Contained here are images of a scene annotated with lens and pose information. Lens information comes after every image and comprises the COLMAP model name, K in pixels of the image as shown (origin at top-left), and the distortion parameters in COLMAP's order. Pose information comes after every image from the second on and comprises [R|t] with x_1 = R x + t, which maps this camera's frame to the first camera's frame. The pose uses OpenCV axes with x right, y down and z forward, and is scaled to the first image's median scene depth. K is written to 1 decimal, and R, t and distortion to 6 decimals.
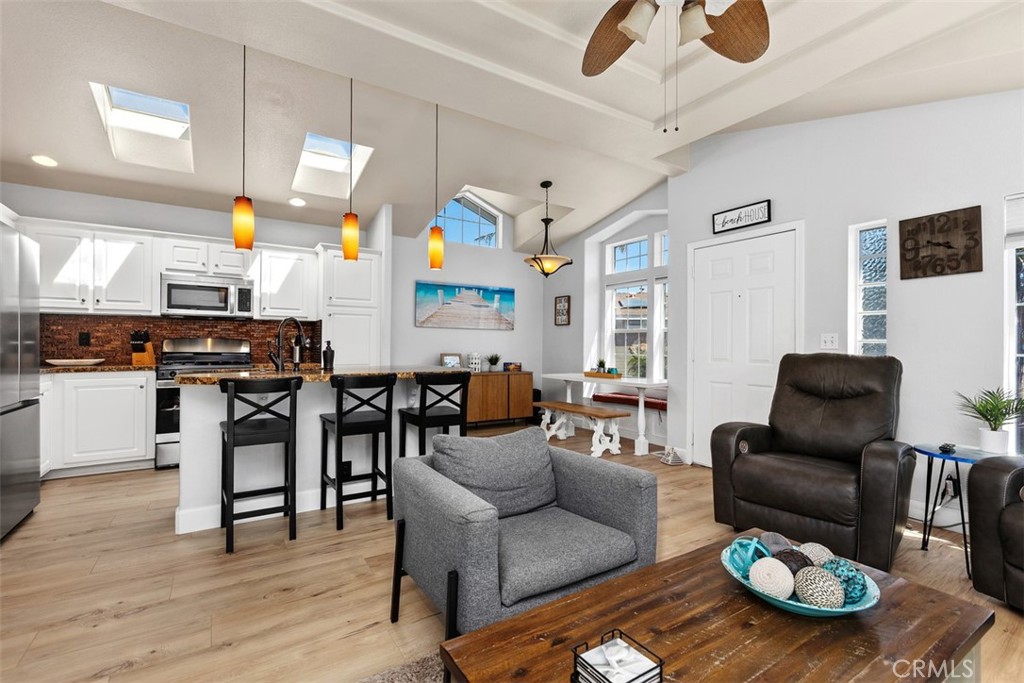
lens RADIAL K [[462.2, 0, 514.2], [0, 462.2, 343.3], [0, 0, 1]] dist [0.000273, 0.000033]
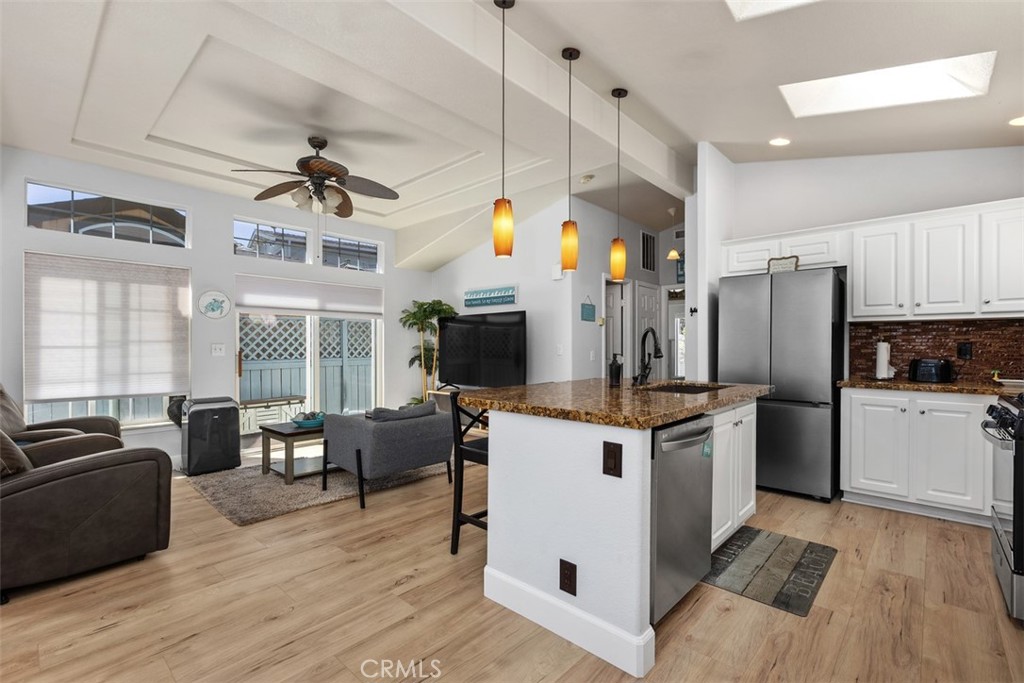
lens RADIAL K [[462.2, 0, 519.6], [0, 462.2, 348.3], [0, 0, 1]] dist [0.000273, 0.000033]
pose [[-0.966008, -0.004397, -0.258475, -0.004299], [-0.003653, 0.999988, -0.003360, -0.008262], [0.258487, -0.002302, -0.966012, 1.241359]]
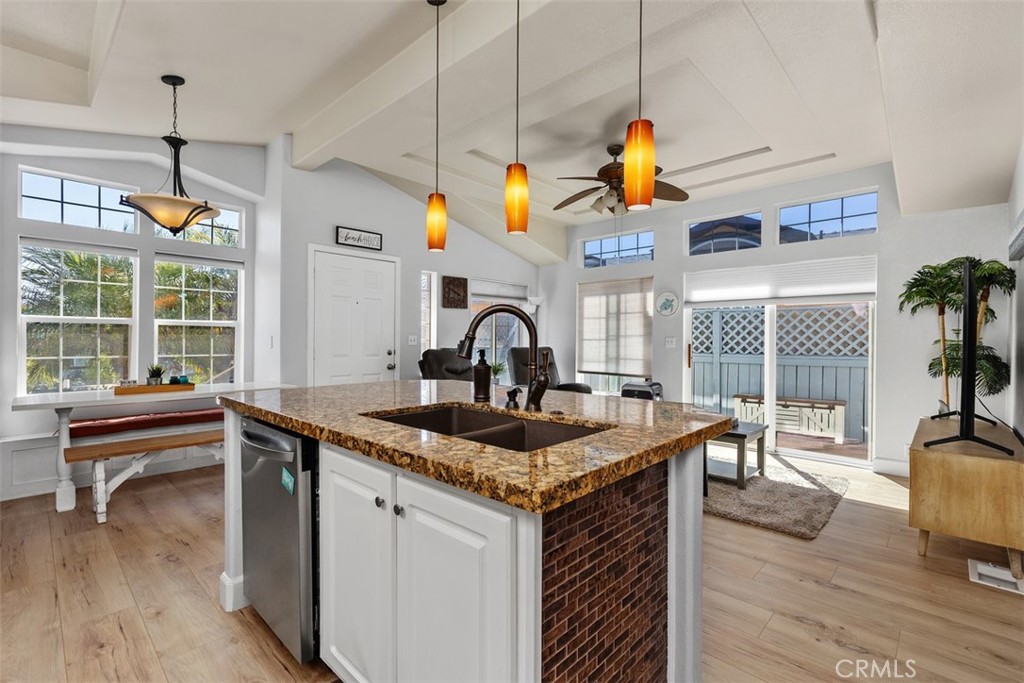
lens RADIAL K [[462.2, 0, 509.9], [0, 462.2, 341.3], [0, 0, 1]] dist [0.000273, 0.000033]
pose [[-0.238935, -0.012569, 0.970954, -0.673733], [-0.013425, 0.999863, 0.009639, -0.015001], [-0.970943, -0.010732, -0.239071, 0.766394]]
